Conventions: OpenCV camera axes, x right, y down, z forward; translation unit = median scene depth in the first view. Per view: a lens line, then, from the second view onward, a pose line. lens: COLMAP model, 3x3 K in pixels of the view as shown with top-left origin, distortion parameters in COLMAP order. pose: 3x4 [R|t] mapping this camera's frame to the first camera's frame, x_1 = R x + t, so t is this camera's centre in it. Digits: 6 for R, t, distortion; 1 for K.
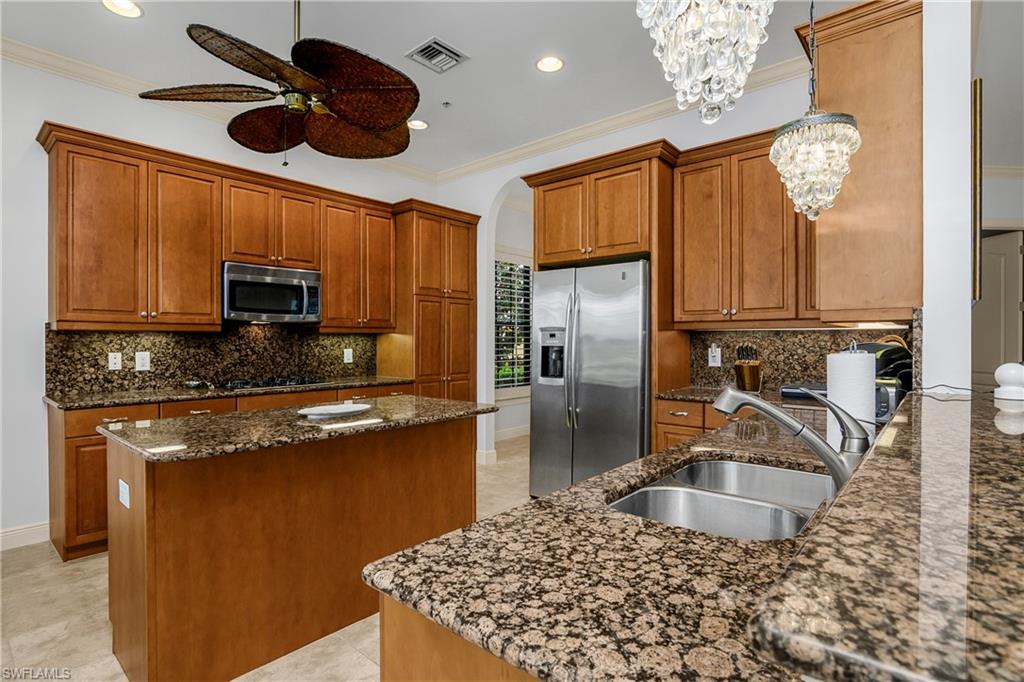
lens RADIAL K [[512.0, 0, 510.1], [0, 512.0, 343.6], [0, 0, 1]] dist [-0.026686, 0.008750]
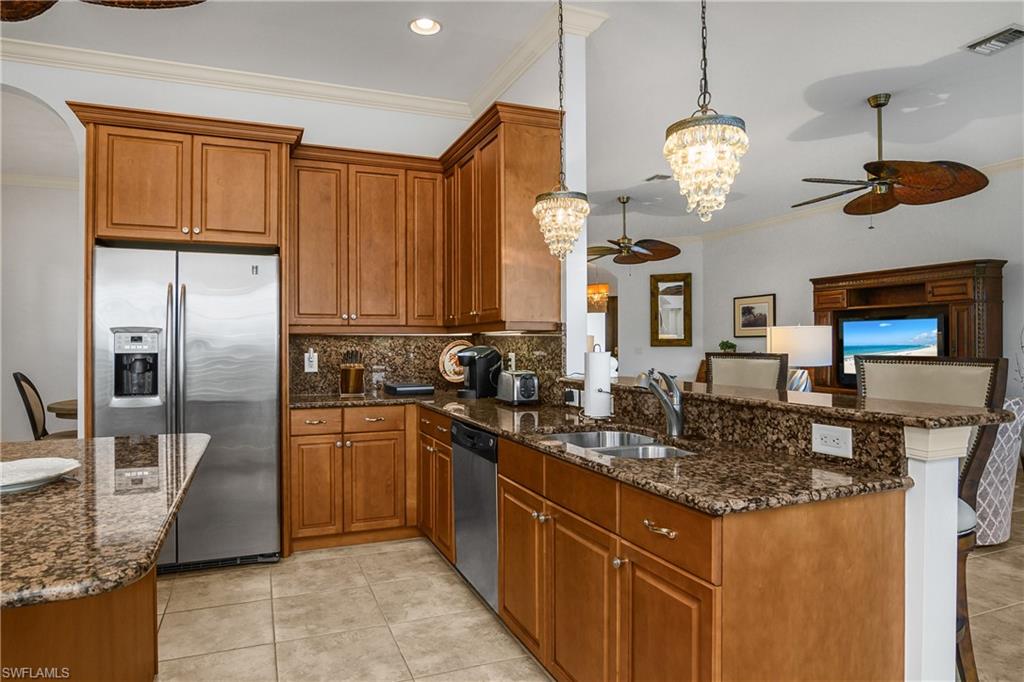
lens RADIAL K [[598.9, 0, 493.5], [0, 598.9, 335.9], [0, 0, 1]] dist [-0.011400, -0.005211]
pose [[0.461858, 0.009715, 0.886901, -0.443047], [0.010207, 0.999816, -0.016267, -0.001375], [-0.886895, 0.016565, 0.461674, 0.169855]]
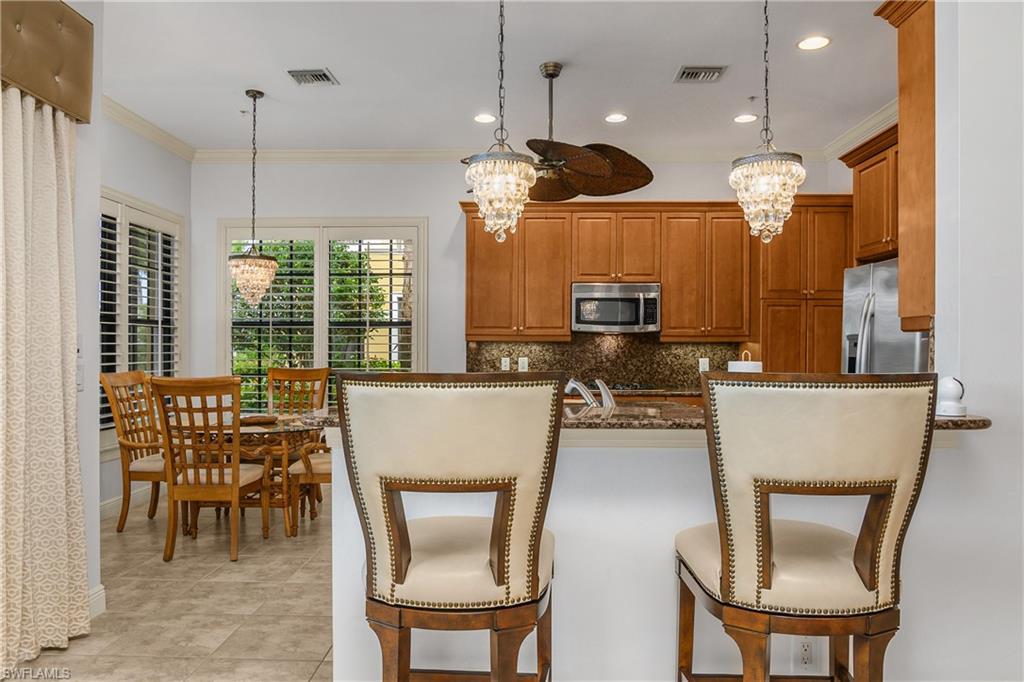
lens RADIAL K [[719.2, 0, 502.8], [0, 719.2, 348.3], [0, 0, 1]] dist [-0.025989, -0.003861]
pose [[0.633273, 0.002916, -0.773923, 0.641115], [-0.009565, 0.999946, -0.004059, 0.000810], [0.773870, 0.009973, 0.633266, -0.197332]]
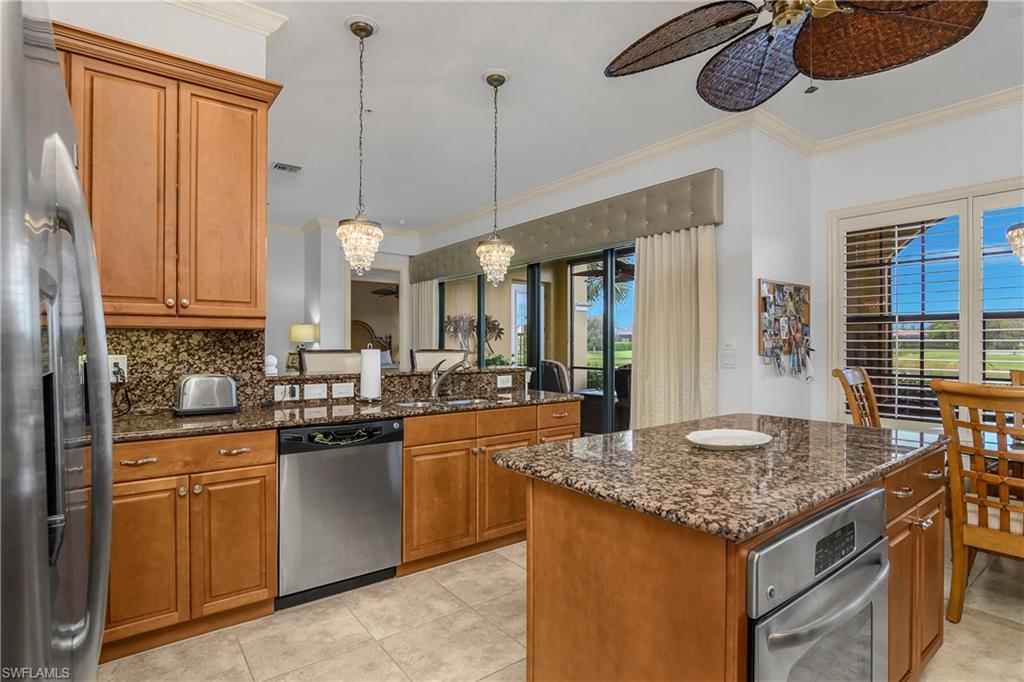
lens RADIAL K [[512.0, 0, 515.1], [0, 512.0, 343.8], [0, 0, 1]] dist [-0.026686, 0.008750]
pose [[-0.979676, -0.002889, 0.200566, -0.123059], [-0.001204, 0.999963, 0.008521, -0.008233], [-0.200583, 0.008107, -0.979643, 1.167970]]
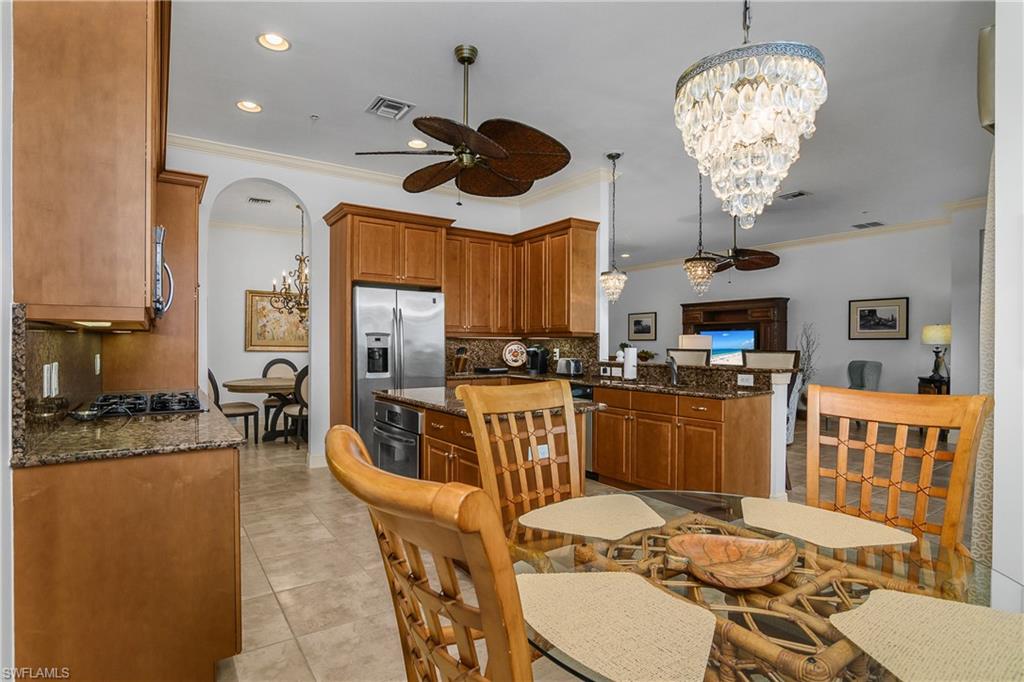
lens RADIAL K [[510.8, 0, 508.3], [0, 510.8, 348.7], [0, 0, 1]] dist [-0.021919, -0.000261]
pose [[0.250013, -0.009382, 0.968197, -1.095485], [0.004111, 0.999954, 0.008628, -0.002817], [-0.968234, 0.001823, 0.250041, 0.375046]]
